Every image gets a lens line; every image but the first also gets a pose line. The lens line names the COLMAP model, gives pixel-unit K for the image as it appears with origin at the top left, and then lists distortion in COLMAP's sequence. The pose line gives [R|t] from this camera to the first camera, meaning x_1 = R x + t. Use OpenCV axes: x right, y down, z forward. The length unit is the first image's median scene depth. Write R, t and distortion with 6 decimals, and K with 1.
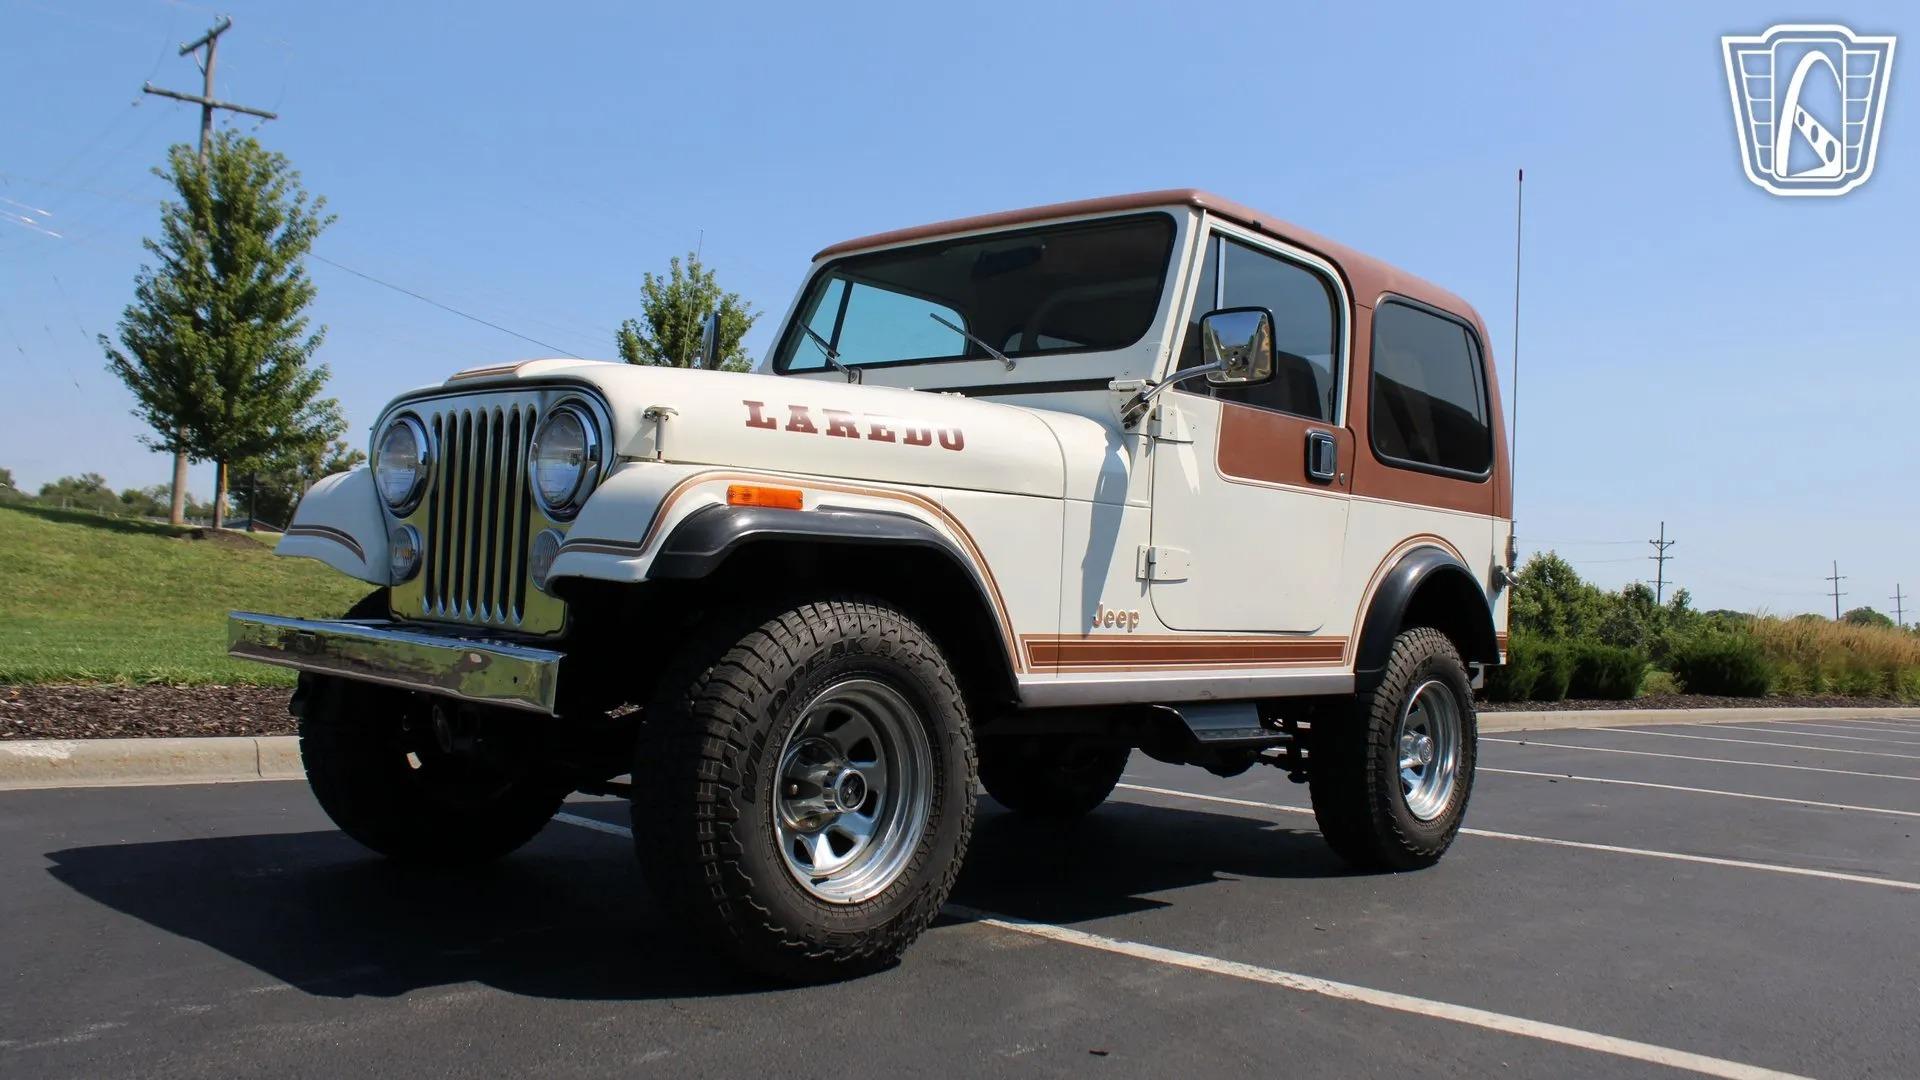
lens RADIAL K [[1604.7, 0, 916.8], [0, 1604.7, 574.9], [0, 0, 1]] dist [-0.168793, 0.136702]
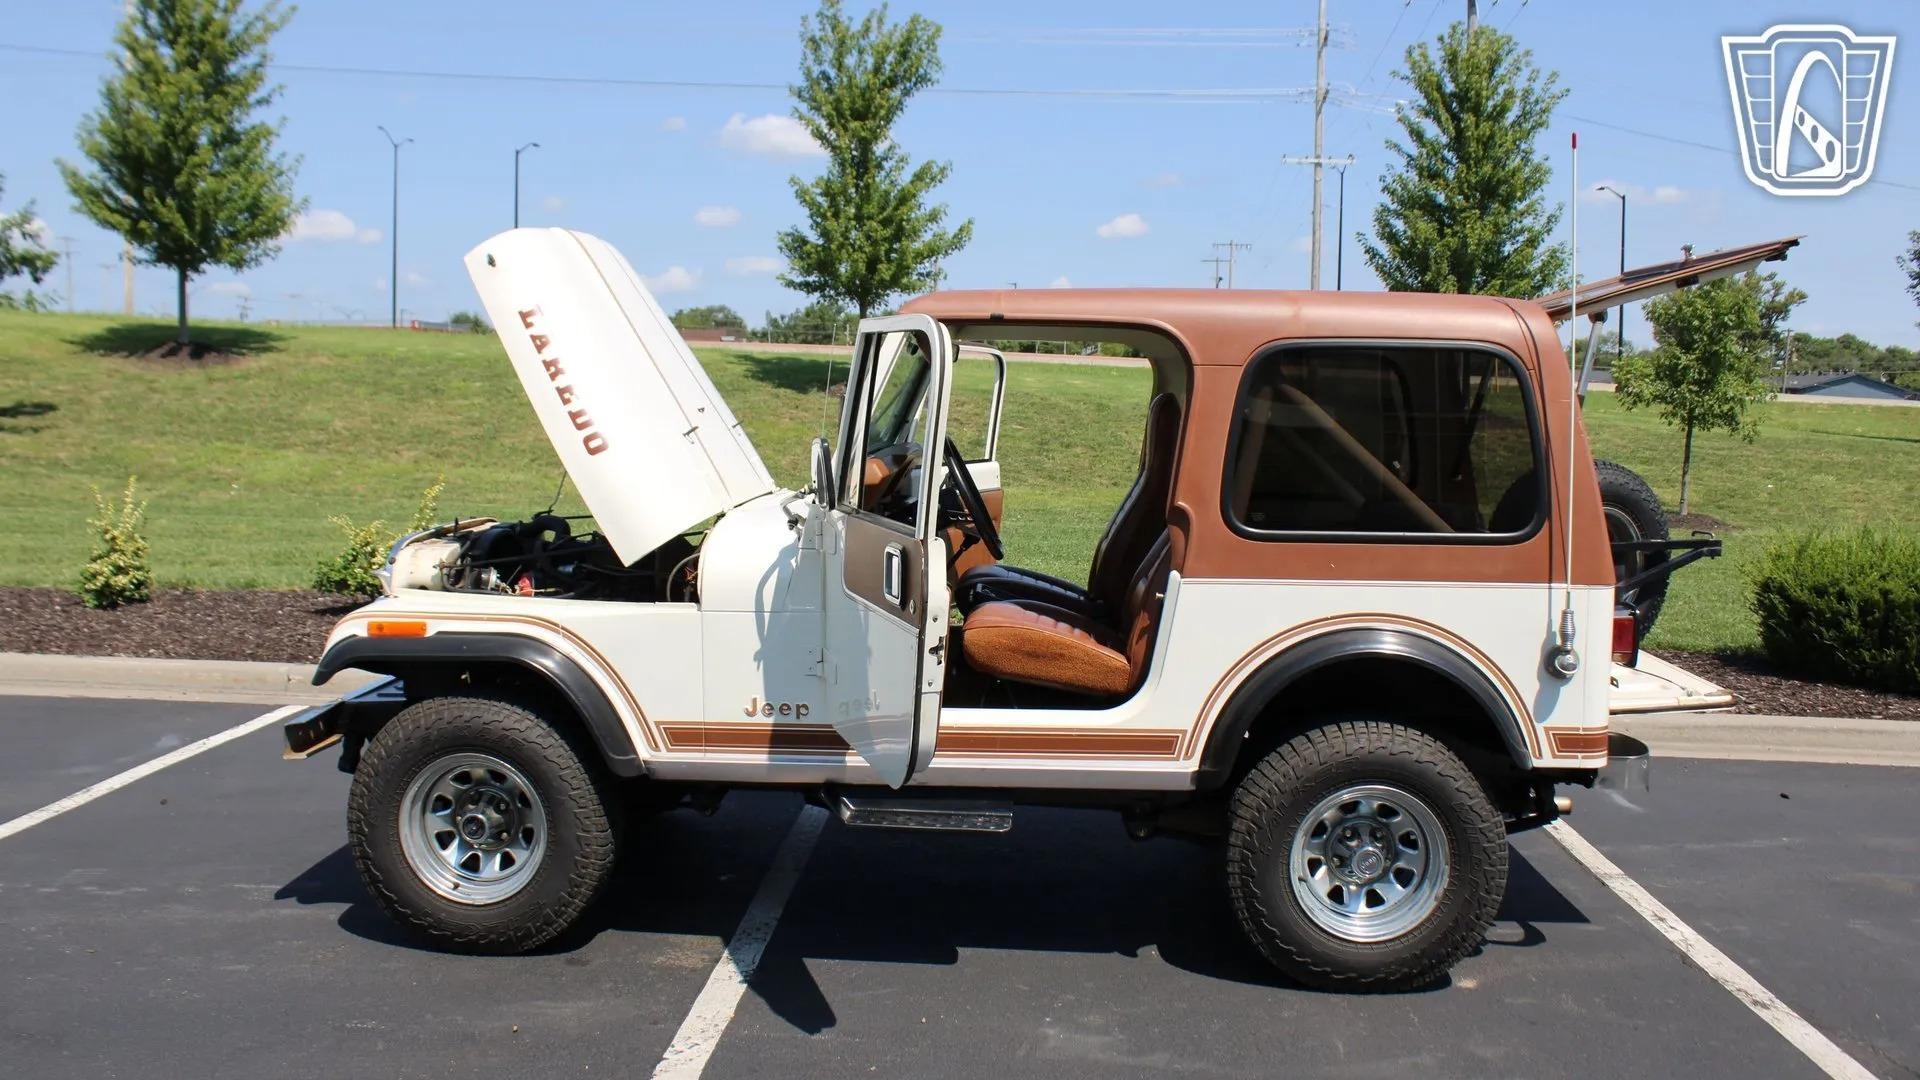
lens RADIAL K [[1609.6, 0, 915.2], [0, 1609.6, 567.7], [0, 0, 1]] dist [-0.171284, 0.142643]
pose [[0.639511, 0.041777, -0.767646, 0.982890], [0.030192, 0.996387, 0.079377, -0.150510], [0.768189, -0.073939, 0.635939, 0.312738]]
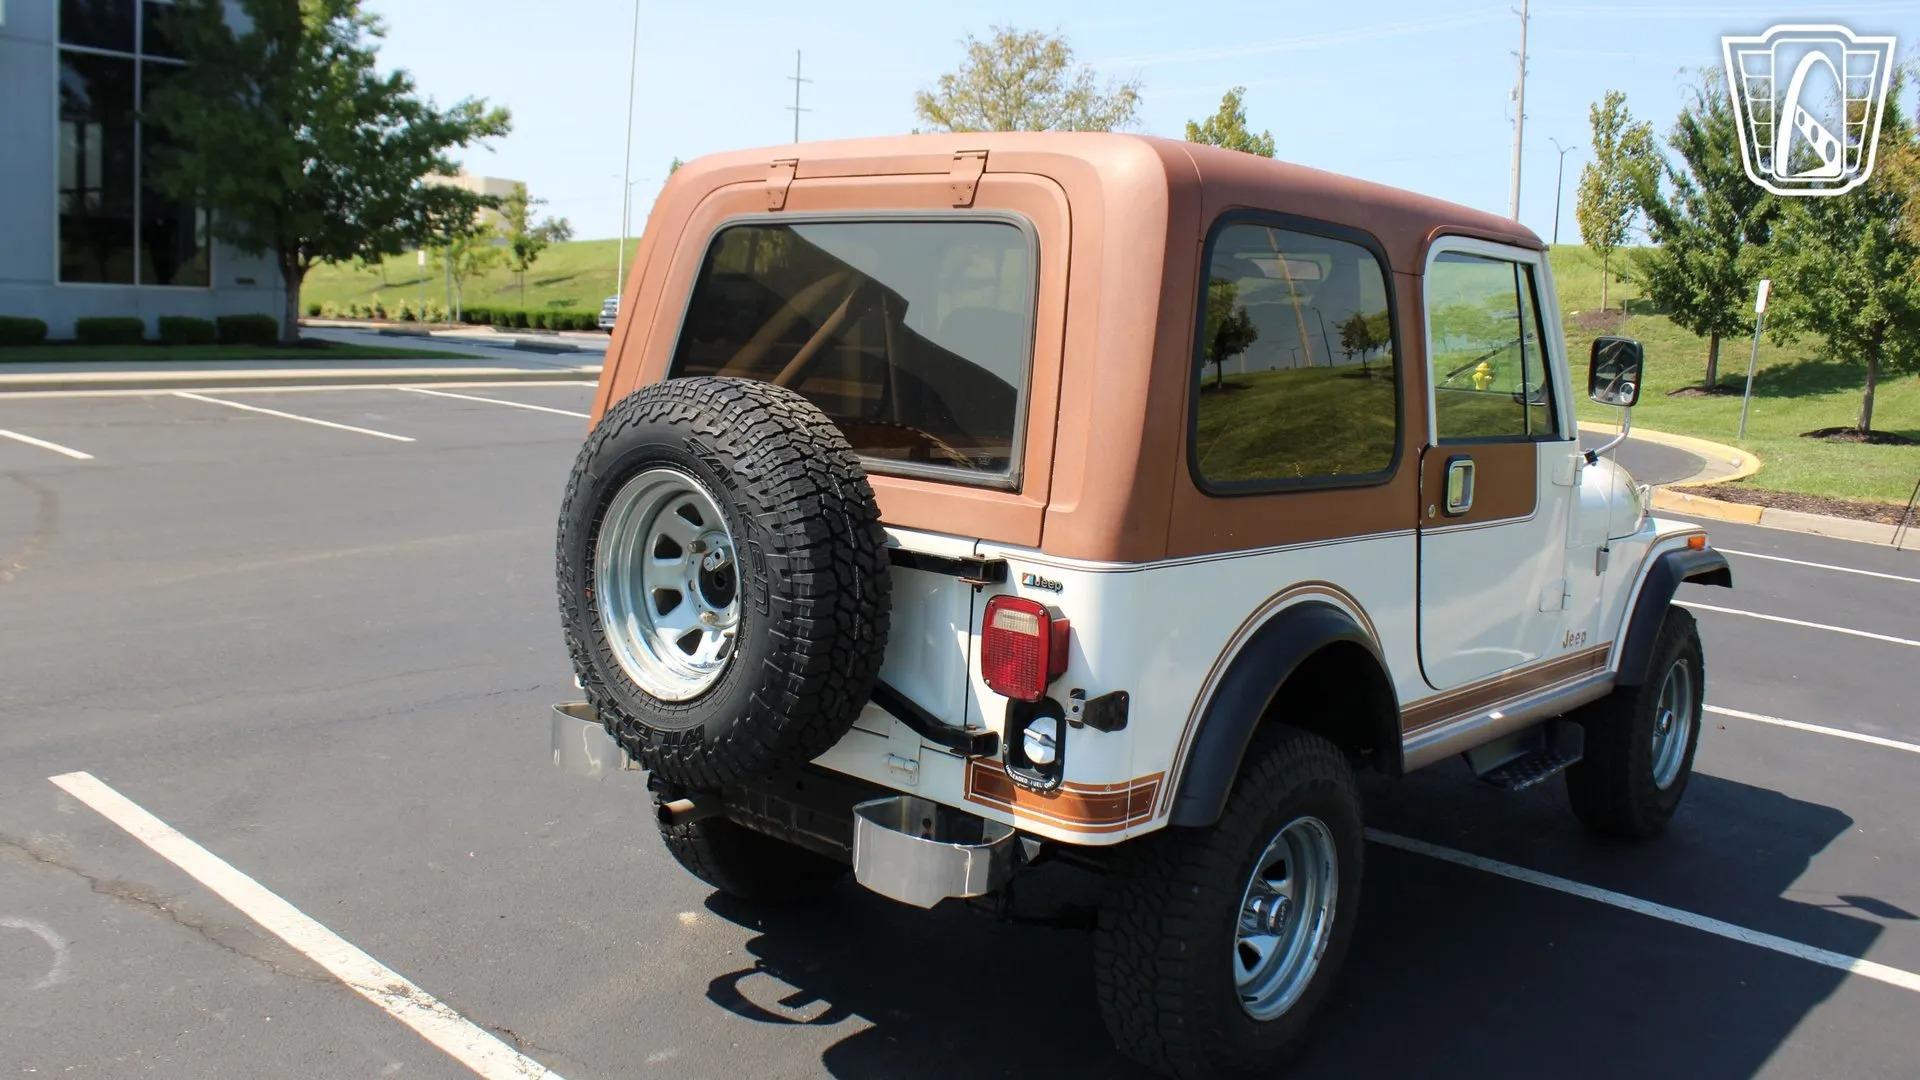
lens RADIAL K [[1606.6, 0, 906.7], [0, 1606.6, 570.9], [0, 0, 1]] dist [-0.165123, 0.131873]
pose [[-0.993892, -0.095976, -0.054477, 0.357910], [-0.102922, 0.984255, 0.143699, -0.141843], [0.039828, 0.148428, -0.988121, 2.208555]]
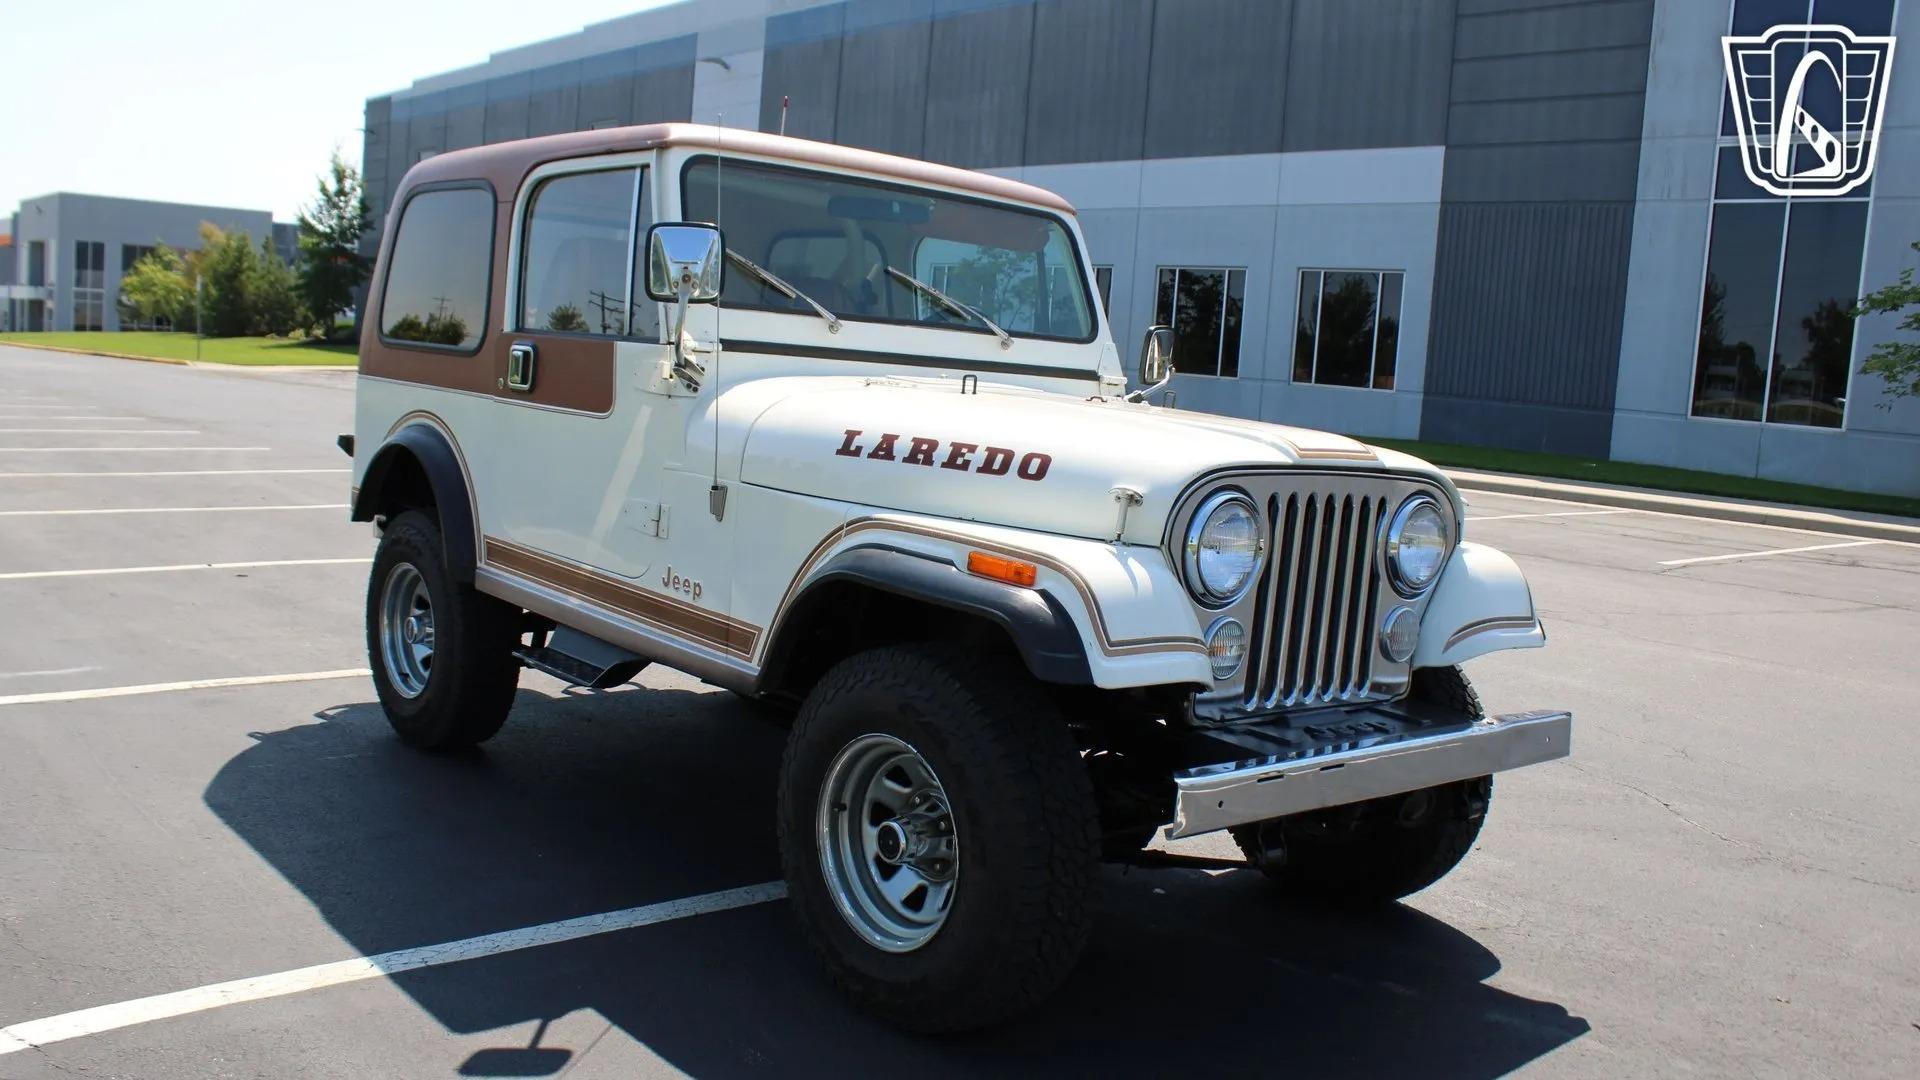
lens RADIAL K [[1599.3, 0, 931.7], [0, 1599.3, 585.8], [0, 0, 1]] dist [-0.165837, 0.132616]
pose [[0.072306, -0.189977, 0.979122, -1.046822], [-0.085816, 0.976866, 0.195876, -0.181584], [-0.993684, -0.098188, 0.054330, 0.989314]]
